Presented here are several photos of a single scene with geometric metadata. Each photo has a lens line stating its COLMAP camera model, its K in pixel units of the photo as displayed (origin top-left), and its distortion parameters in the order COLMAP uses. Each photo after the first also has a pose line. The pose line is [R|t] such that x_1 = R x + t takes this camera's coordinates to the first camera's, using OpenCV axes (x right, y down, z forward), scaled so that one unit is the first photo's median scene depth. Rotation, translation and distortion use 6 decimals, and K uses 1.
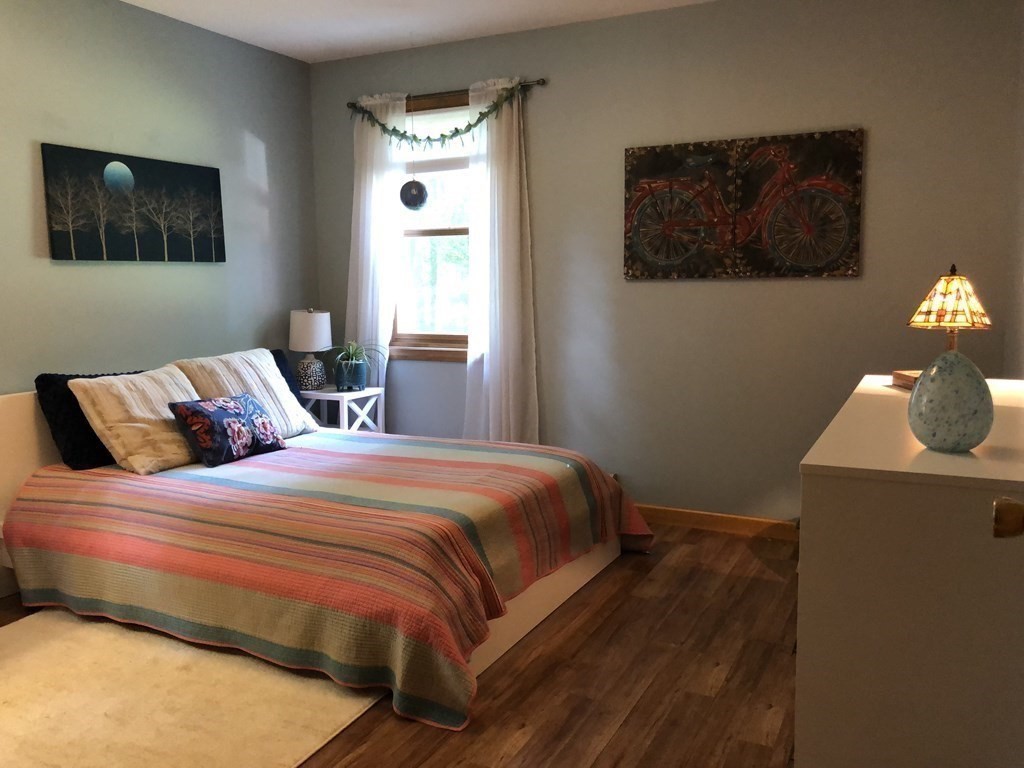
lens RADIAL K [[840.6, 0, 511.6], [0, 840.6, 383.1], [0, 0, 1]] dist [0.031367, -0.015858]
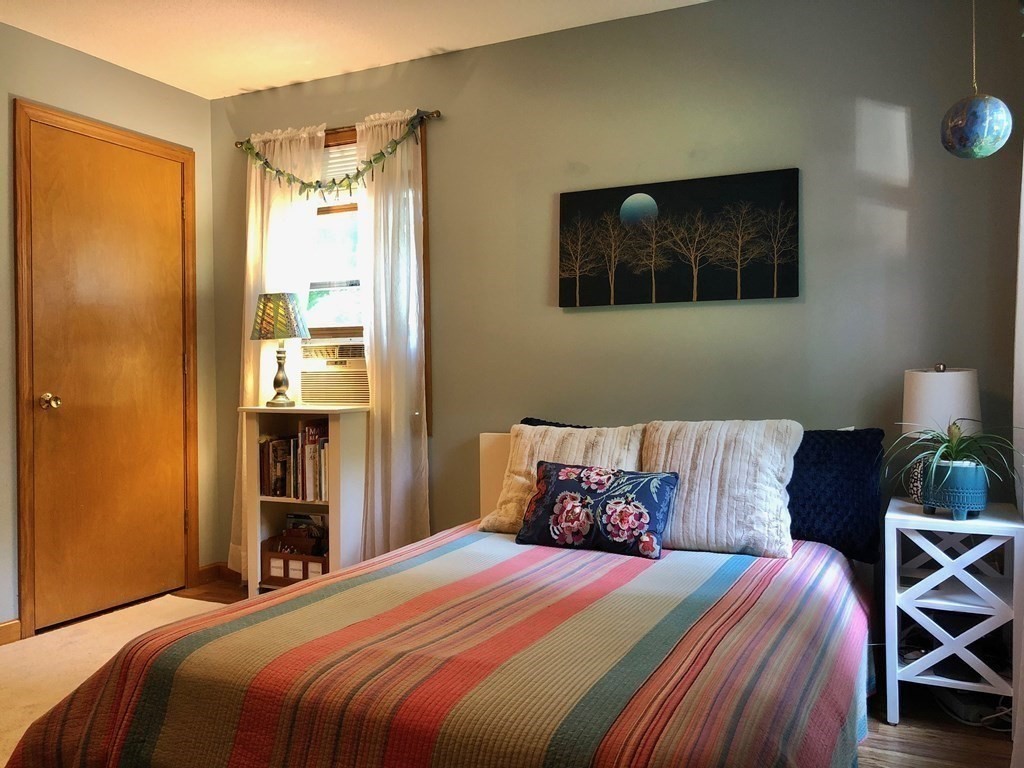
lens RADIAL K [[840.6, 0, 511.4], [0, 840.6, 386.8], [0, 0, 1]] dist [0.031367, -0.015858]
pose [[0.013332, 0.013235, -0.999824, 0.404905], [-0.127263, 0.991803, 0.011432, -0.052278], [0.991779, 0.127088, 0.014907, 0.855786]]
